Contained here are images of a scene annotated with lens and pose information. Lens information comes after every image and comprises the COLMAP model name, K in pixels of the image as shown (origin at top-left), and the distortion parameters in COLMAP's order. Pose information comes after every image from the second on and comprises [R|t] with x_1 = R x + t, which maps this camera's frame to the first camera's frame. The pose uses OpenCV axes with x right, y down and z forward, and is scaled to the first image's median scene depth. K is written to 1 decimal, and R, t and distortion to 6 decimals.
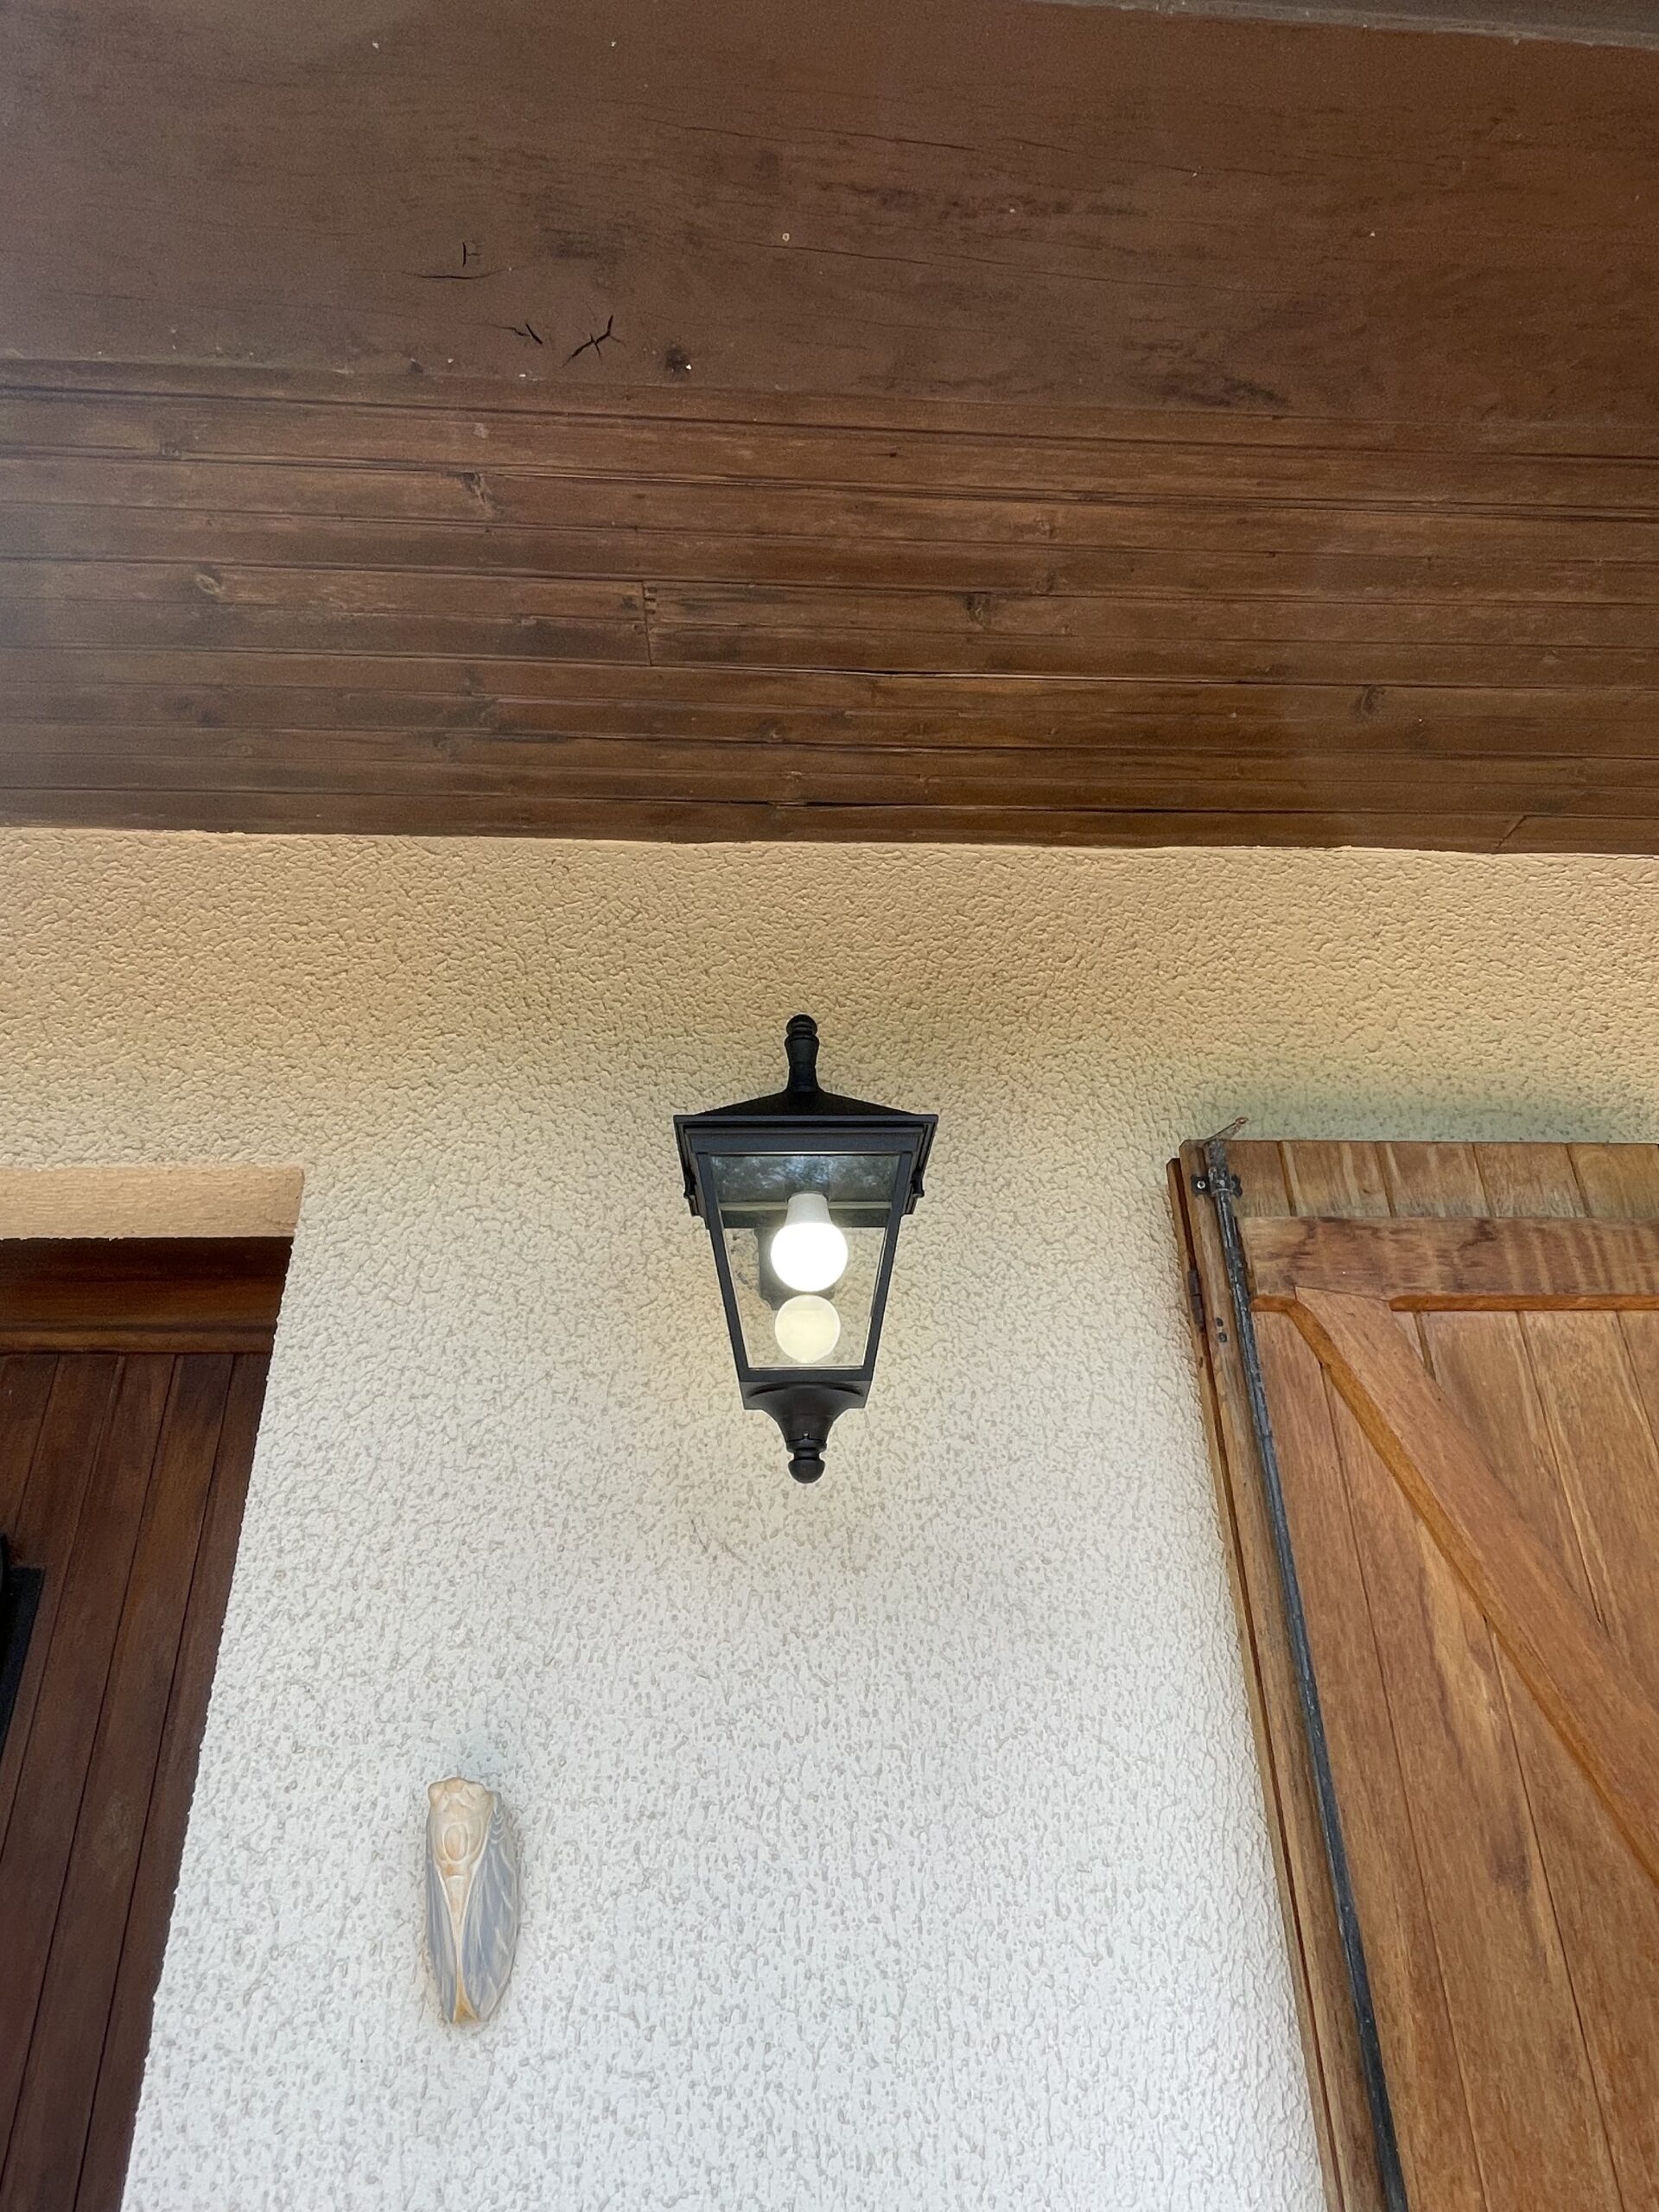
lens RADIAL K [[1218.9, 0, 827.0], [0, 1218.9, 1110.4], [0, 0, 1]] dist [-0.002888, -0.001107]
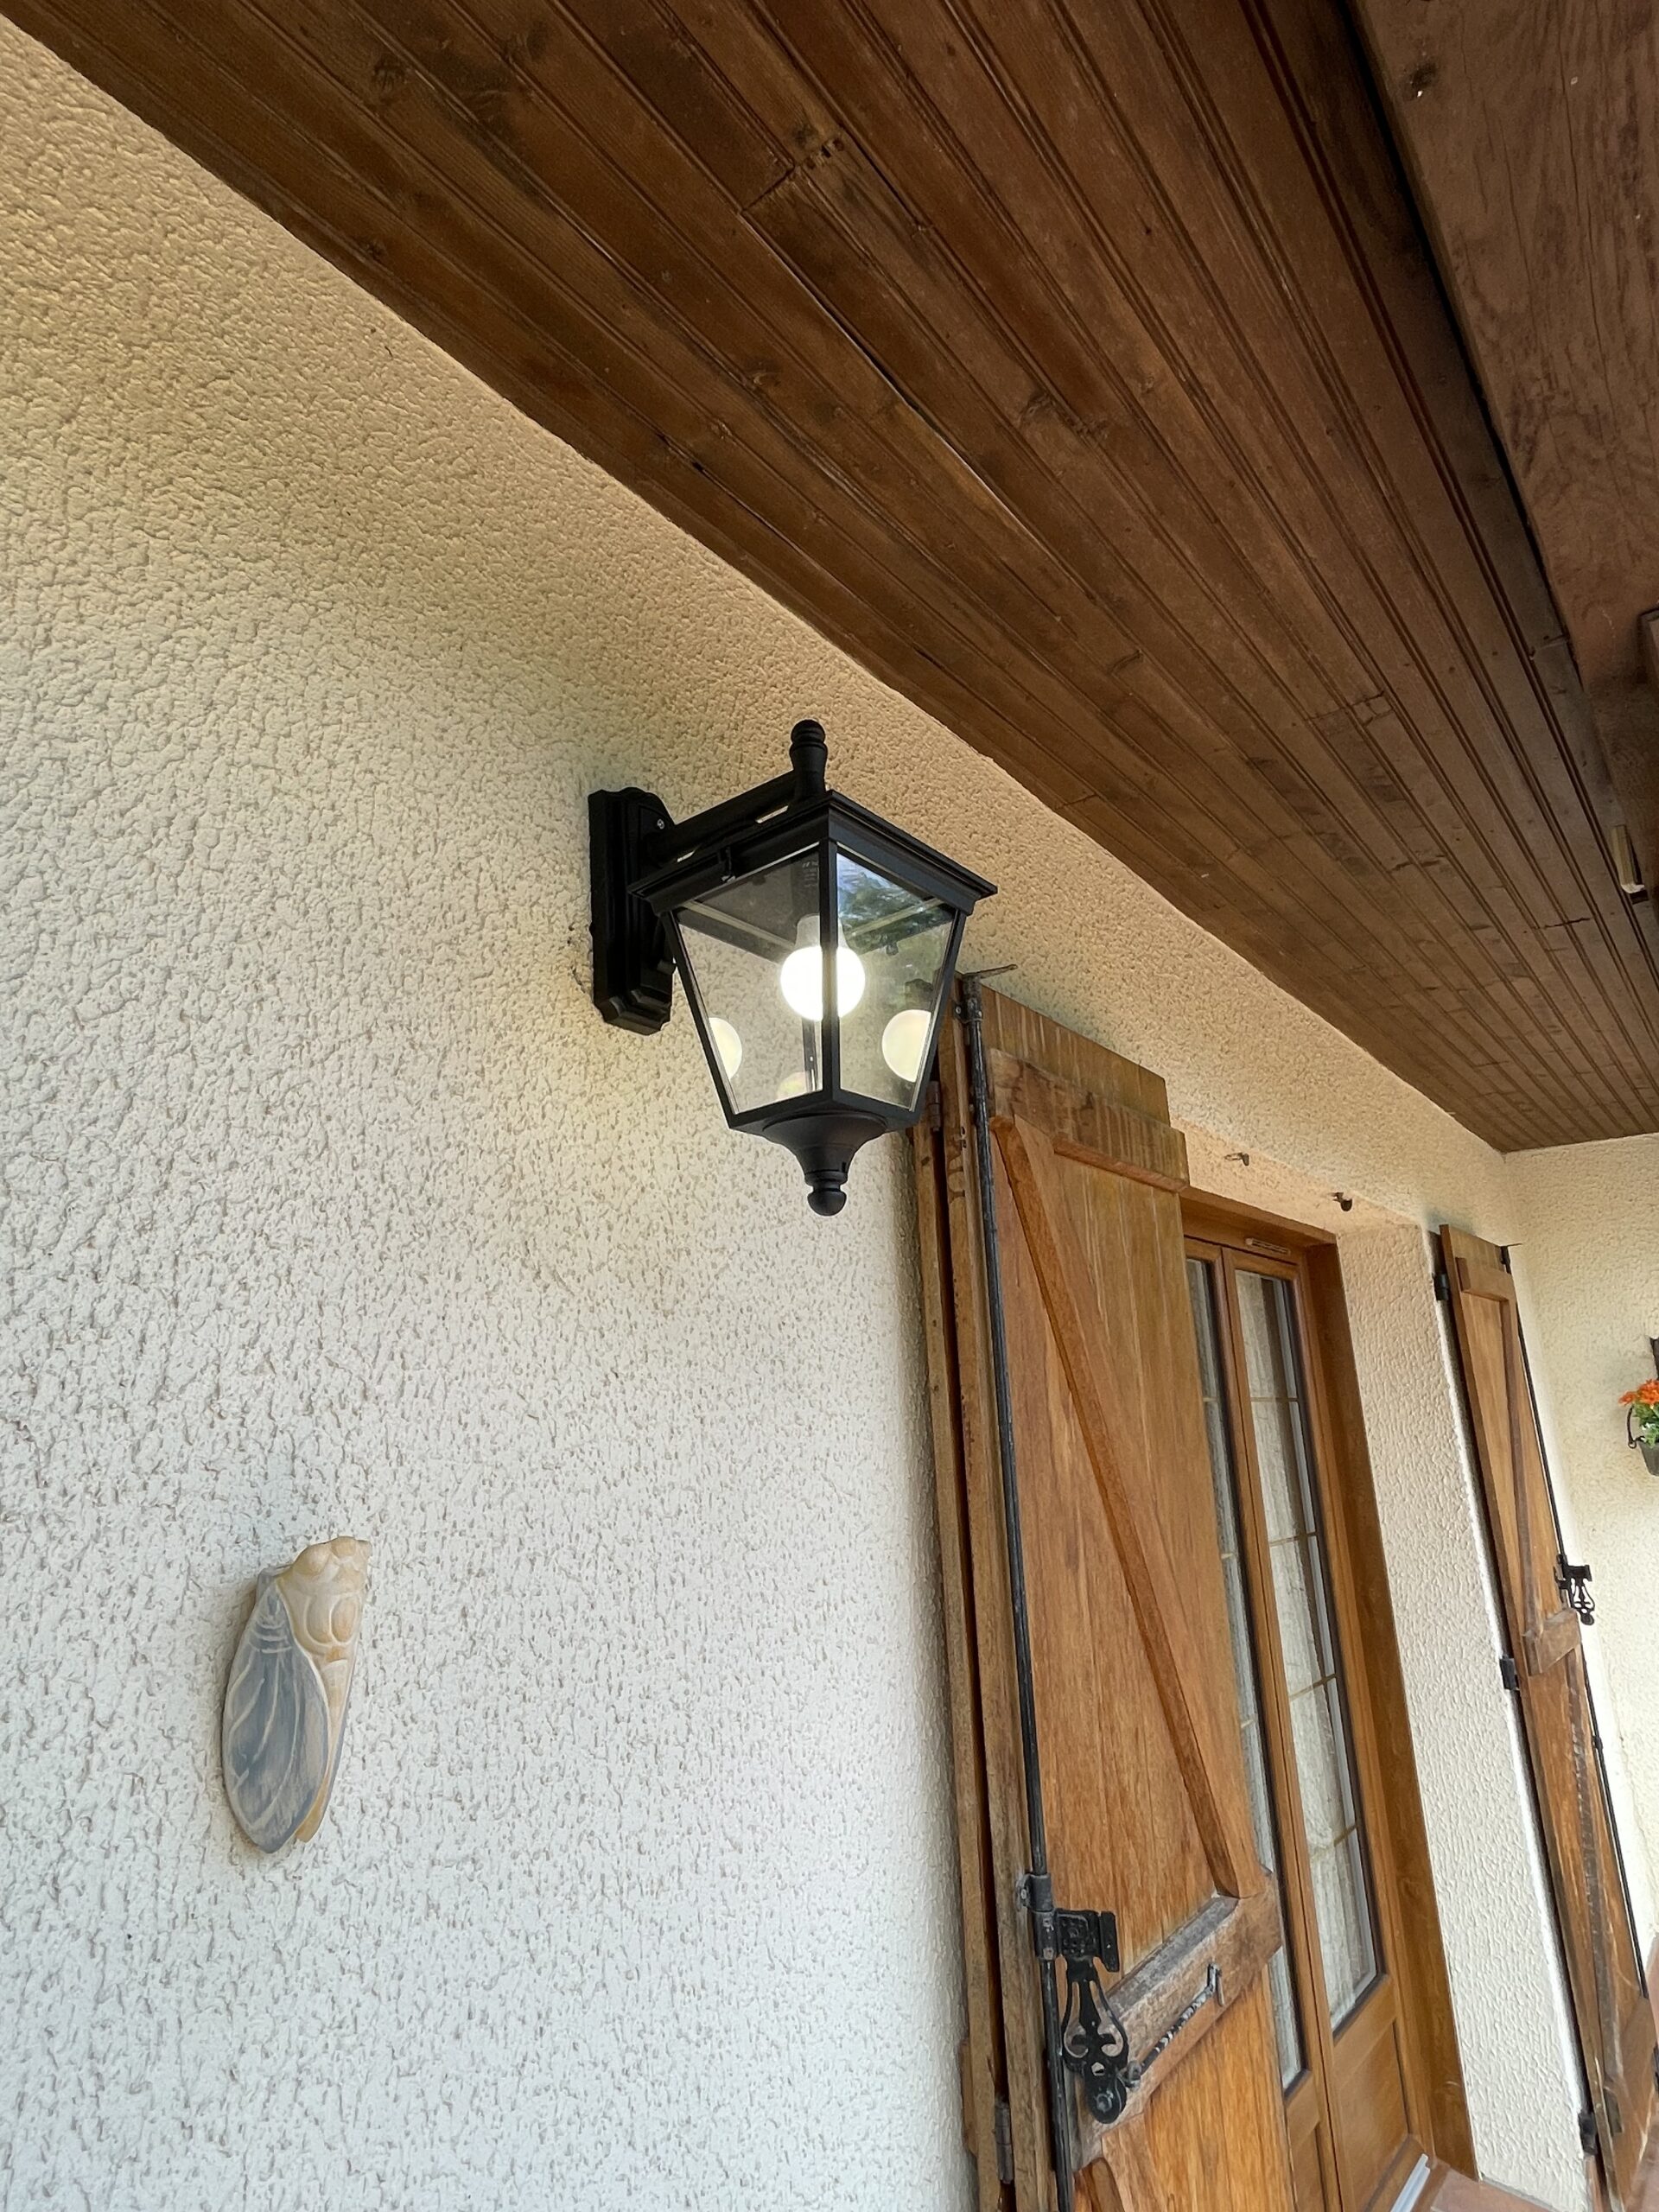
lens RADIAL K [[1218.9, 0, 831.1], [0, 1218.9, 1095.4], [0, 0, 1]] dist [-0.002888, -0.001107]
pose [[0.665531, 0.203668, 0.718044, -0.627067], [-0.294857, 0.955539, 0.002261, 0.187729], [-0.685659, -0.213225, 0.695994, 0.314422]]
